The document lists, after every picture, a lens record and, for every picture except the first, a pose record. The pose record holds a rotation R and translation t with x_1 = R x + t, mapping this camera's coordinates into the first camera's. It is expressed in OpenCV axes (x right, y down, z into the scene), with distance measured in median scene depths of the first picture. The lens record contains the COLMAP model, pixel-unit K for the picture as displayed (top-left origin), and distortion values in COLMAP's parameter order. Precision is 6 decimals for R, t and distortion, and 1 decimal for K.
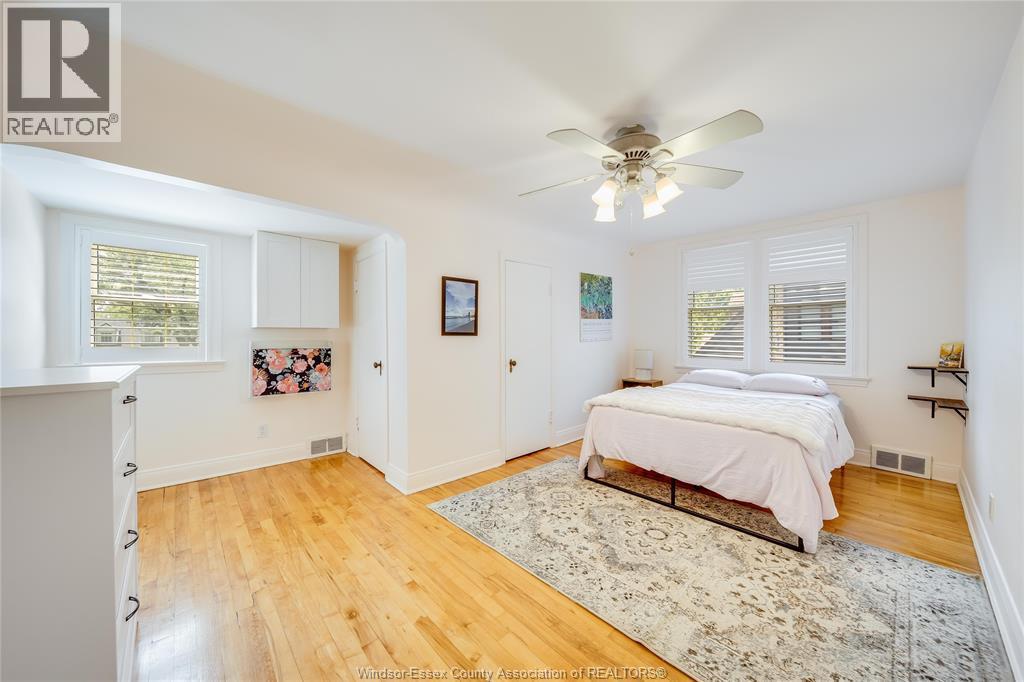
lens RADIAL K [[361.3, 0, 513.9], [0, 361.3, 335.7], [0, 0, 1]] dist [-0.001996, -0.000391]
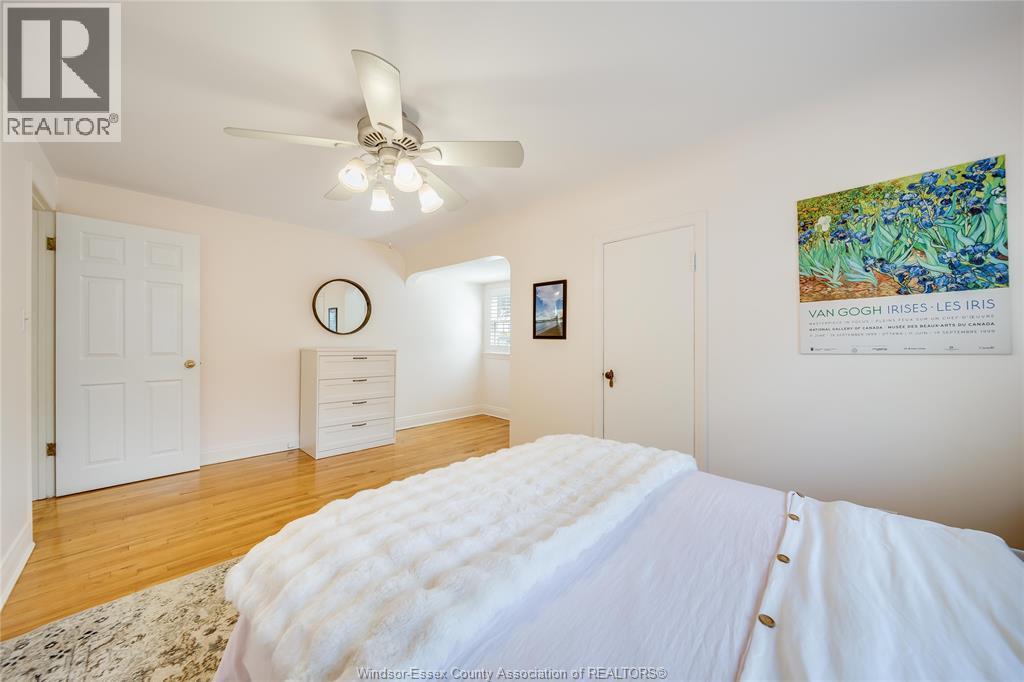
lens RADIAL K [[361.3, 0, 514.4], [0, 361.3, 340.2], [0, 0, 1]] dist [-0.001996, -0.000391]
pose [[0.059567, 0.001159, -0.998224, 0.821762], [-0.006829, 0.999976, 0.000753, 0.002770], [0.998201, 0.006772, 0.059574, 0.823535]]
